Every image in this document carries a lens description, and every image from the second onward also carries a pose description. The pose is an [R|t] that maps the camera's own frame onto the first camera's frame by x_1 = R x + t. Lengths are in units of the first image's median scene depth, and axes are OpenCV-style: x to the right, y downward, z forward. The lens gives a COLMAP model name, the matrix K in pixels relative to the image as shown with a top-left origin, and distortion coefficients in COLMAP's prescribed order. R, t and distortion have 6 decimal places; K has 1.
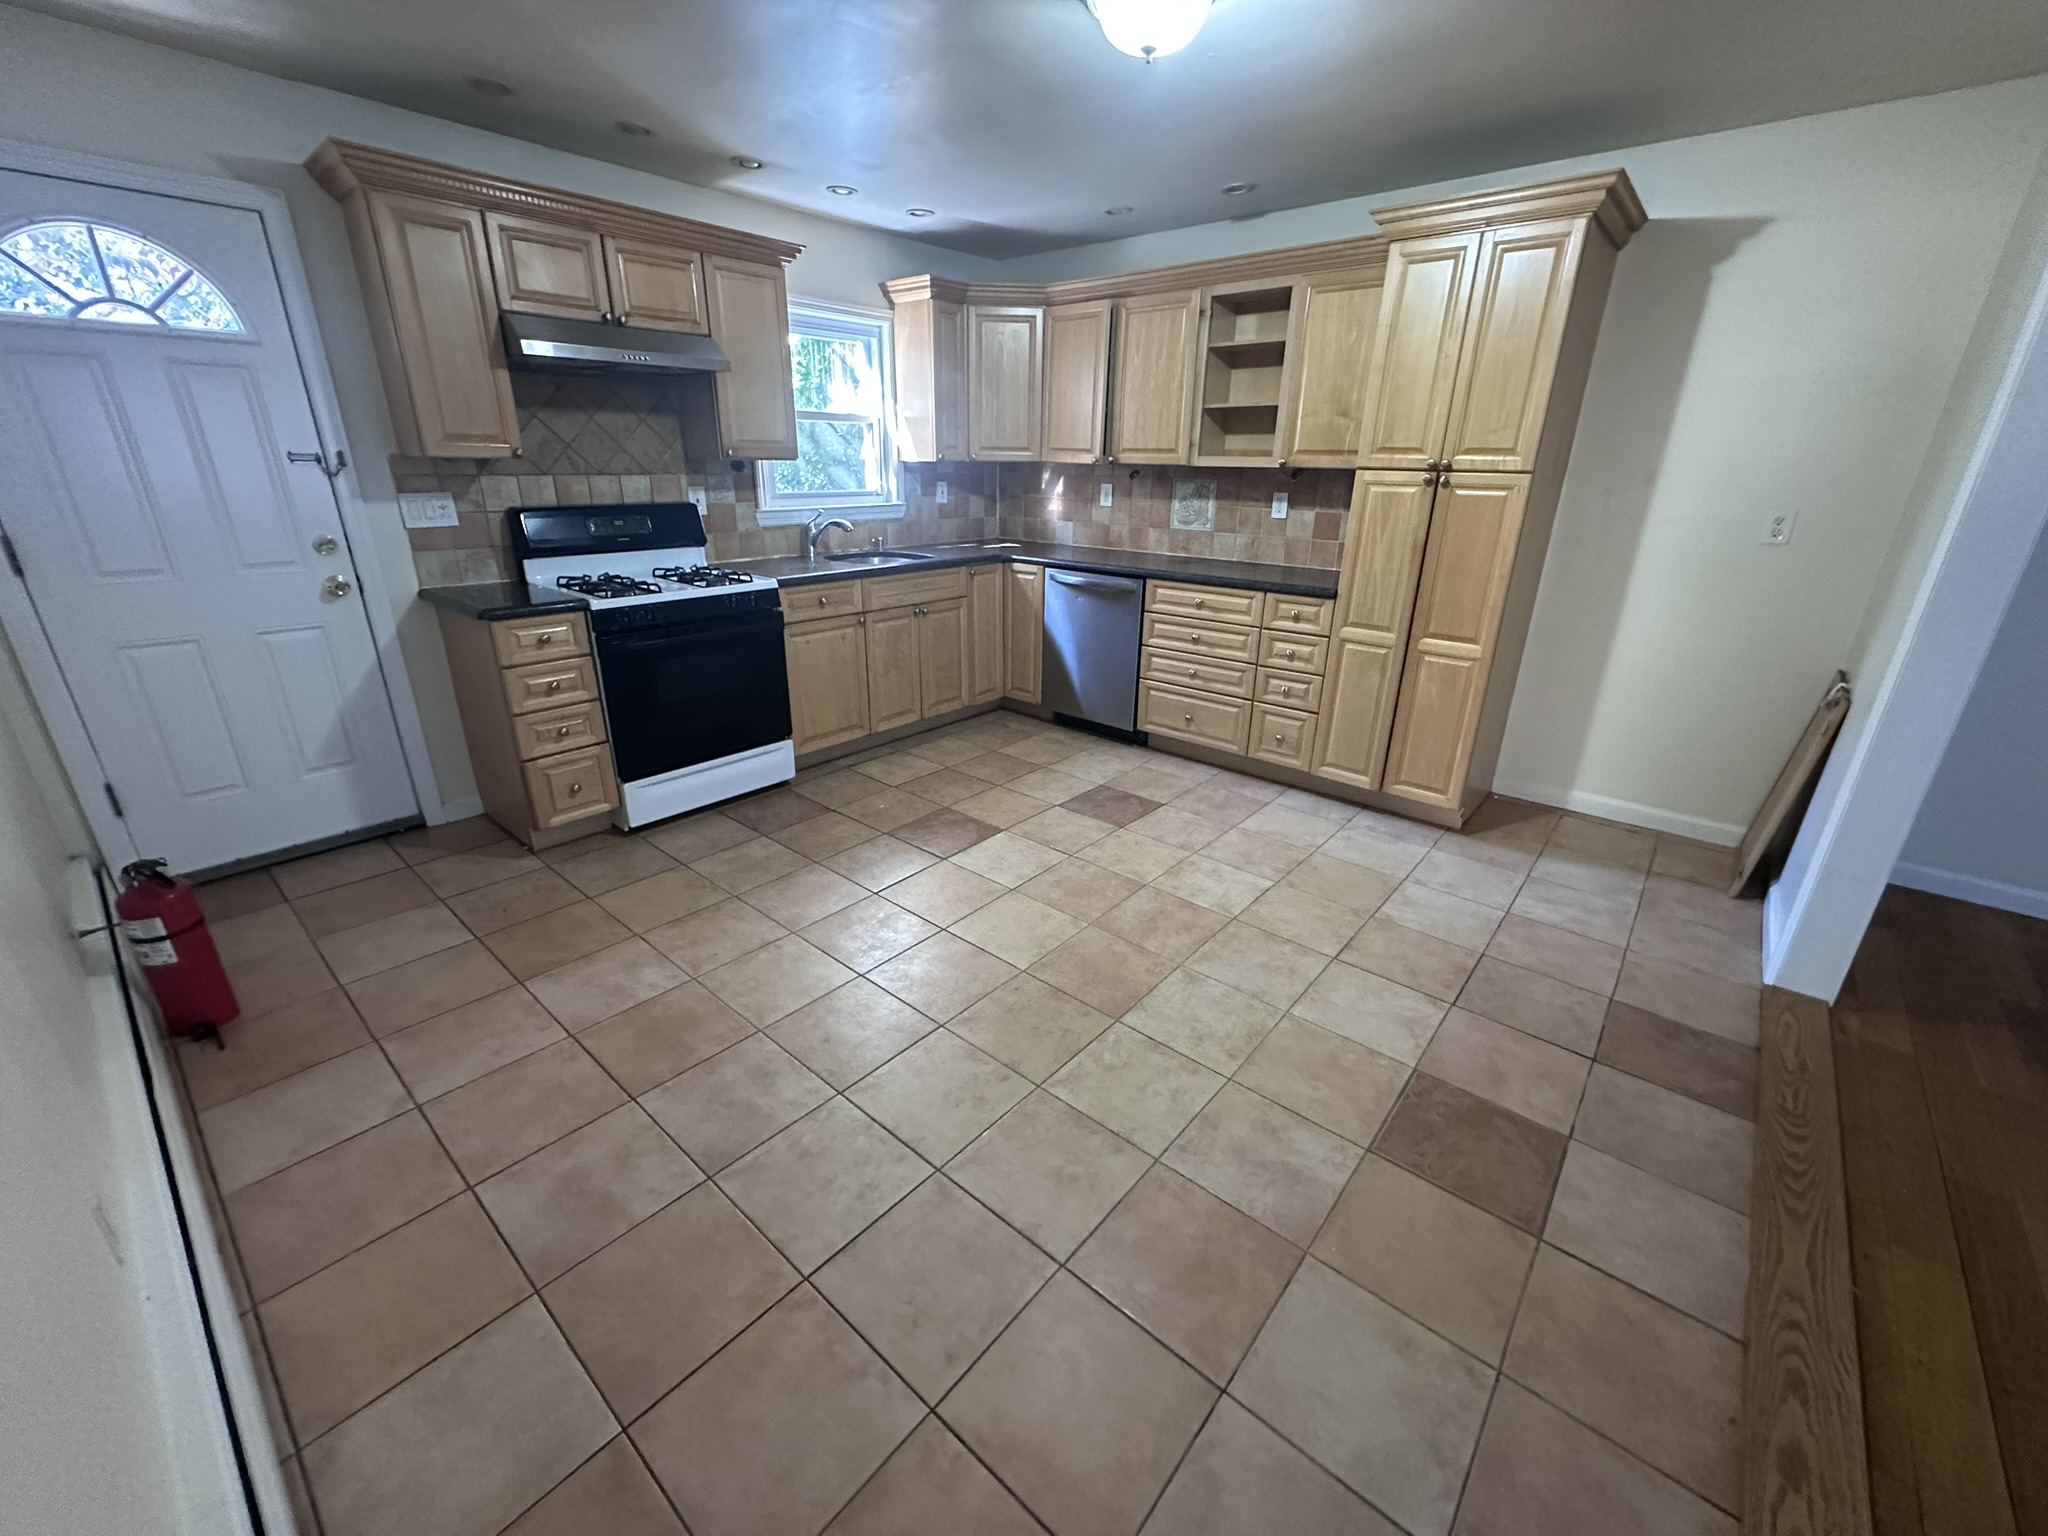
lens RADIAL K [[823.2, 0, 1021.1], [0, 823.2, 765.9], [0, 0, 1]] dist [-0.001161, 0.000809]
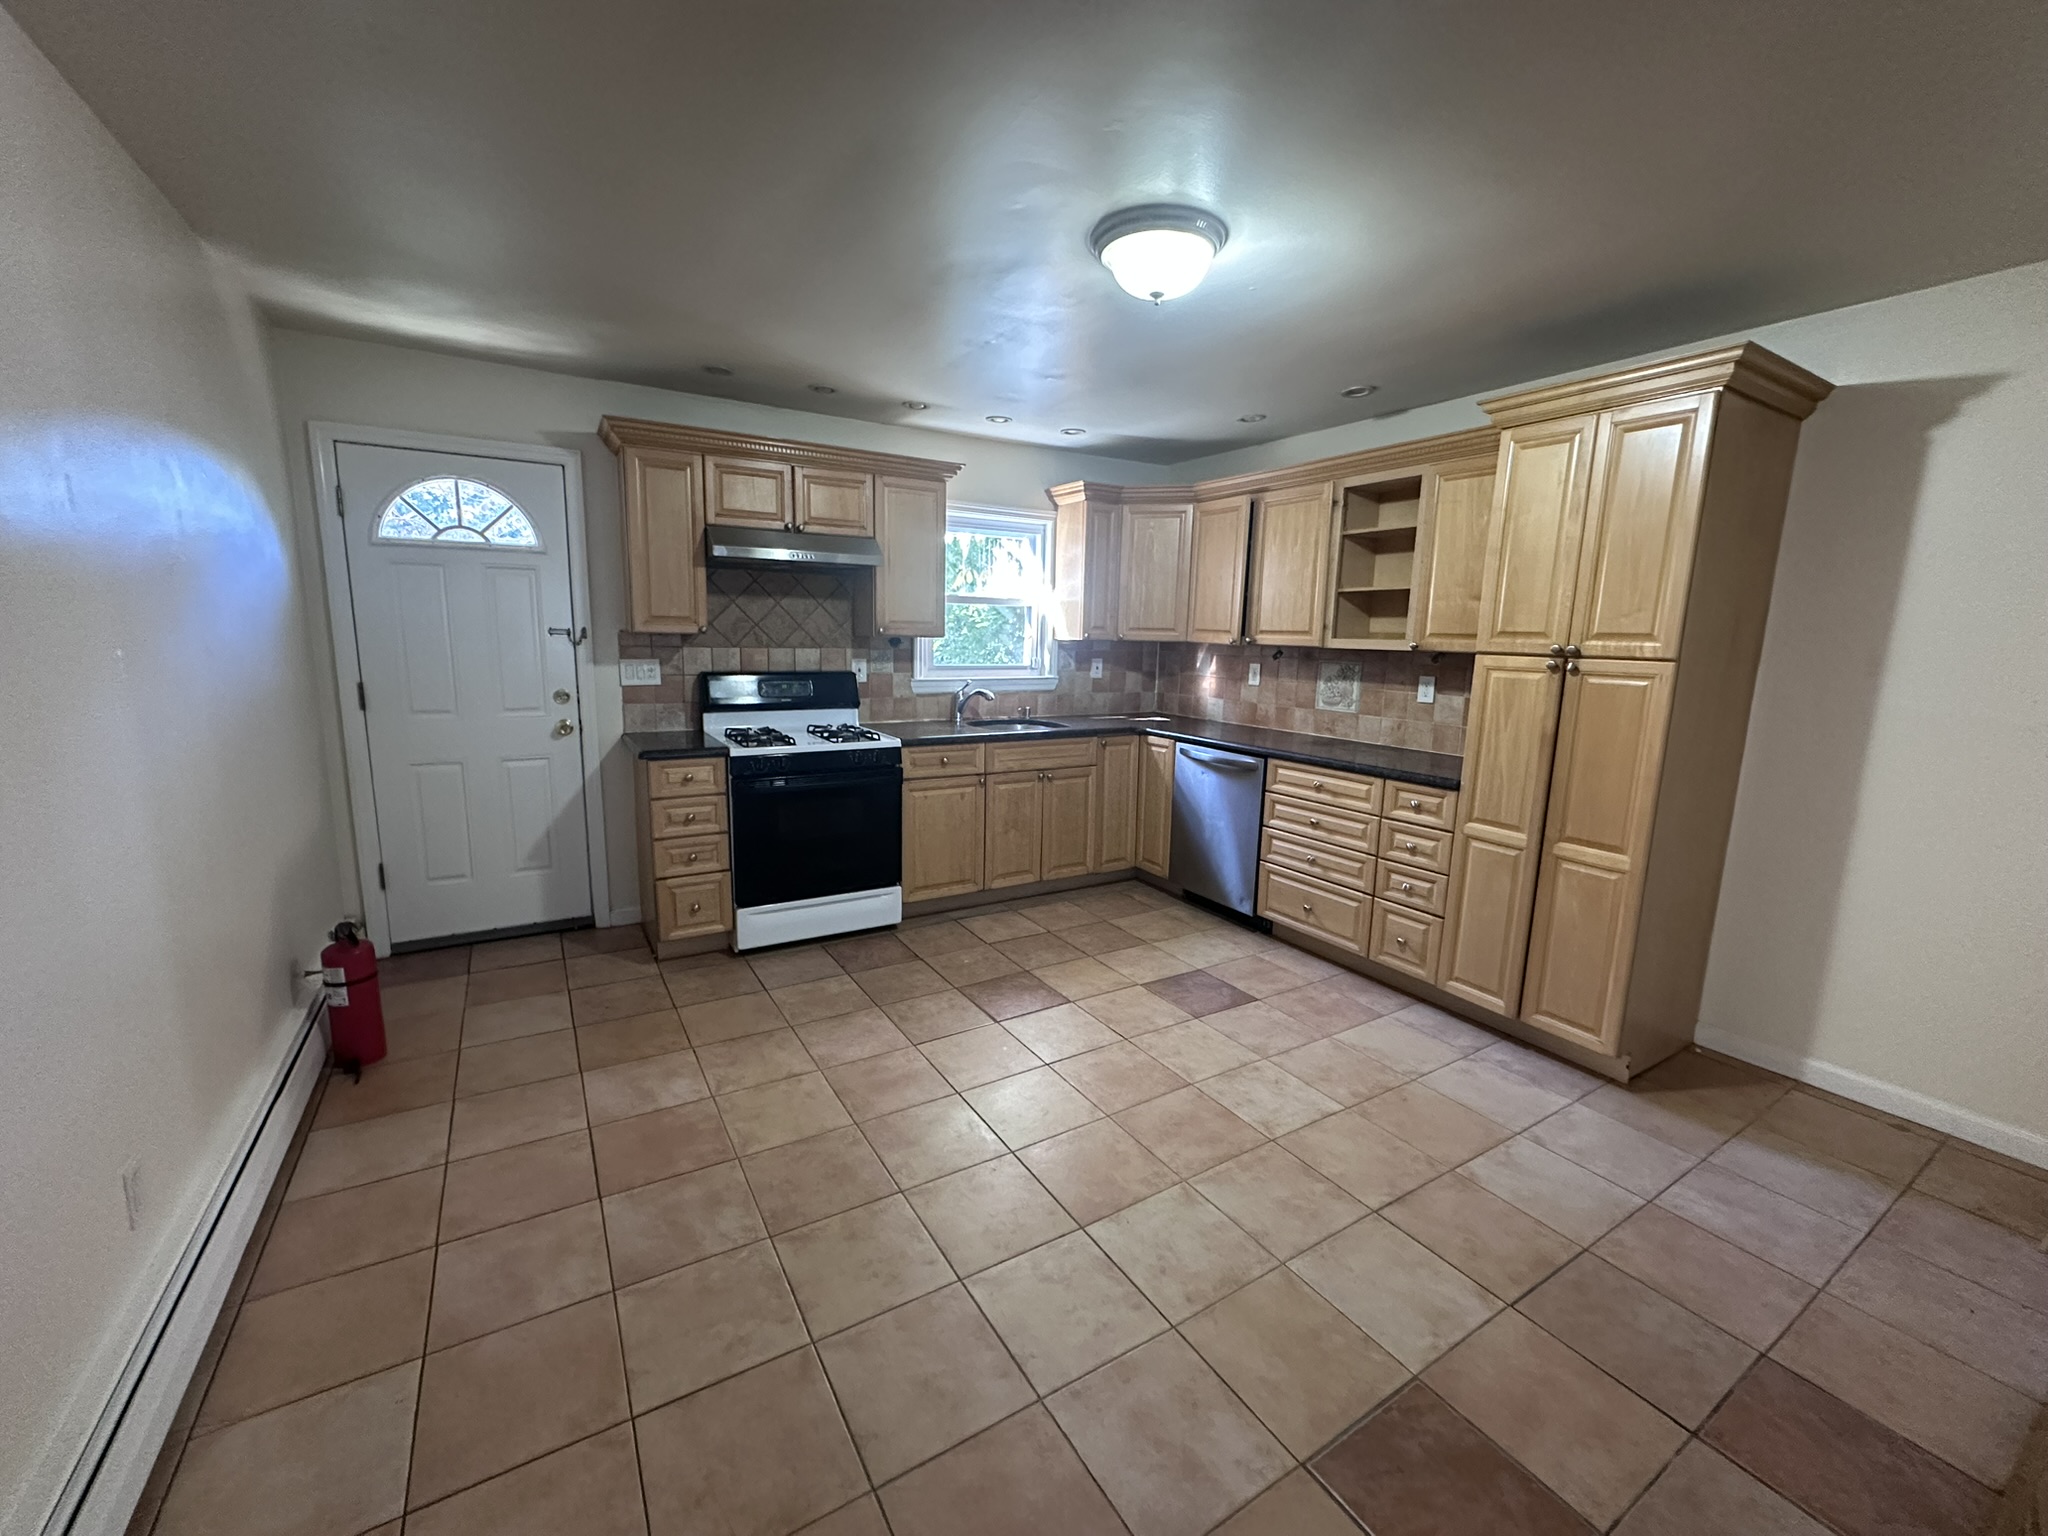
lens RADIAL K [[823.2, 0, 1021.0], [0, 823.2, 766.1], [0, 0, 1]] dist [-0.001161, 0.000809]
pose [[0.950613, 0.058322, -0.304849, 0.209007], [-0.118216, 0.976190, -0.181875, -0.009600], [0.286983, 0.208931, 0.934874, 0.019194]]
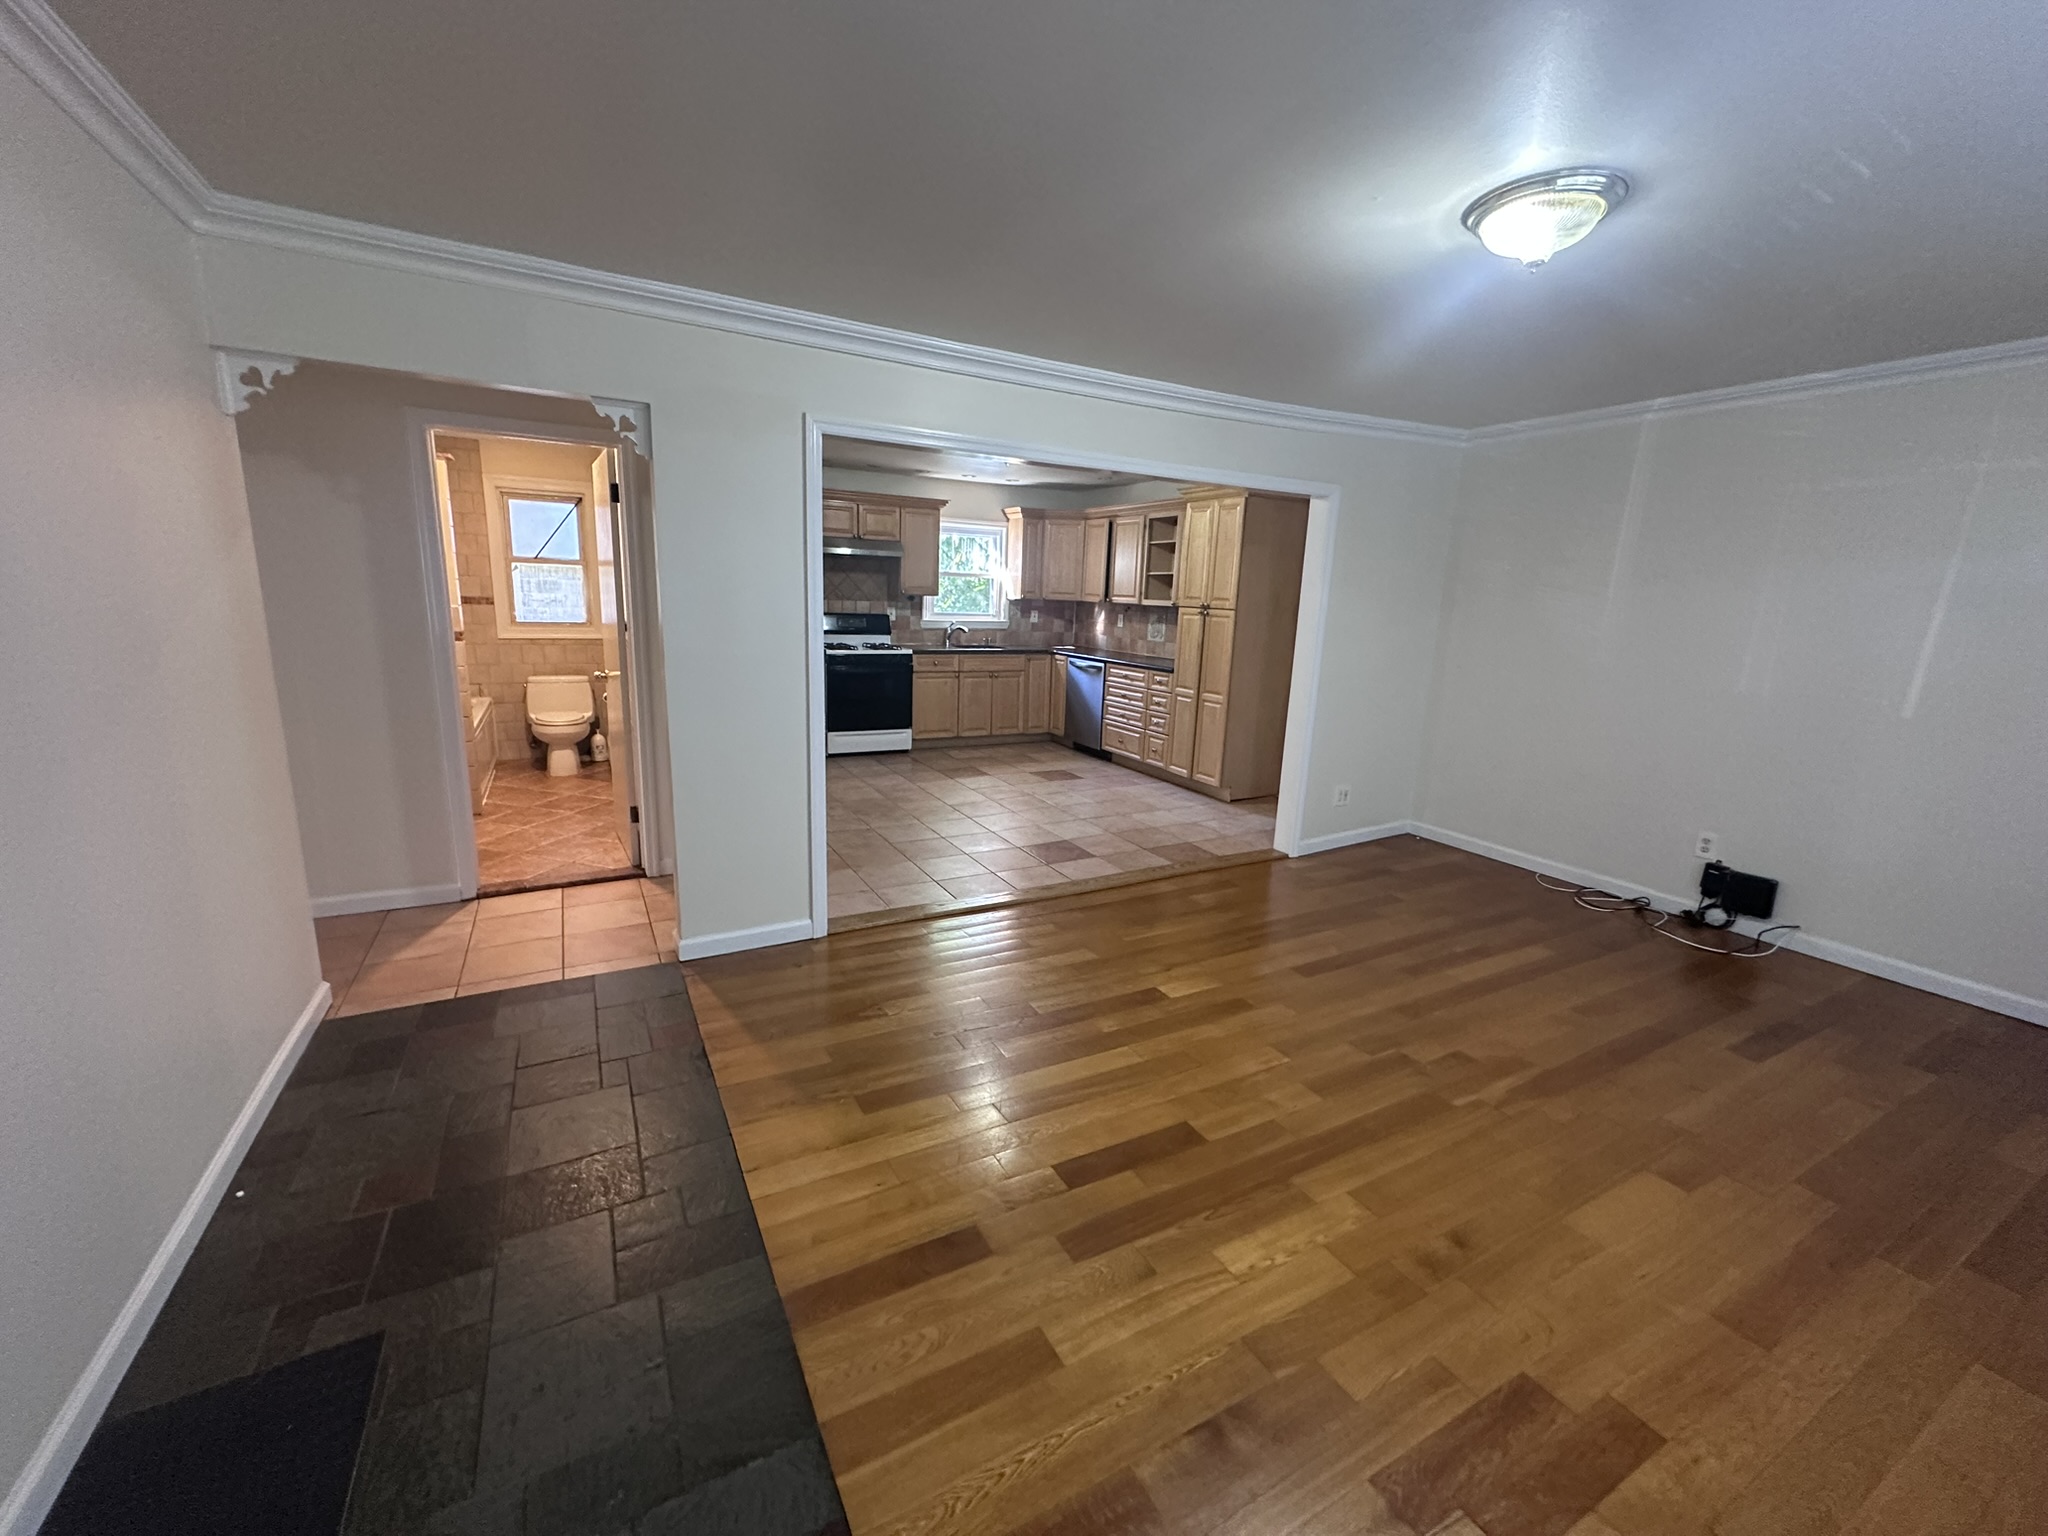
lens RADIAL K [[823.2, 0, 1018.7], [0, 823.2, 764.4], [0, 0, 1]] dist [-0.001161, 0.000809]
pose [[0.935187, 0.093468, -0.341599, 0.743180], [-0.146951, 0.980004, -0.134156, 0.319025], [0.322229, 0.175659, 0.930222, -0.861084]]
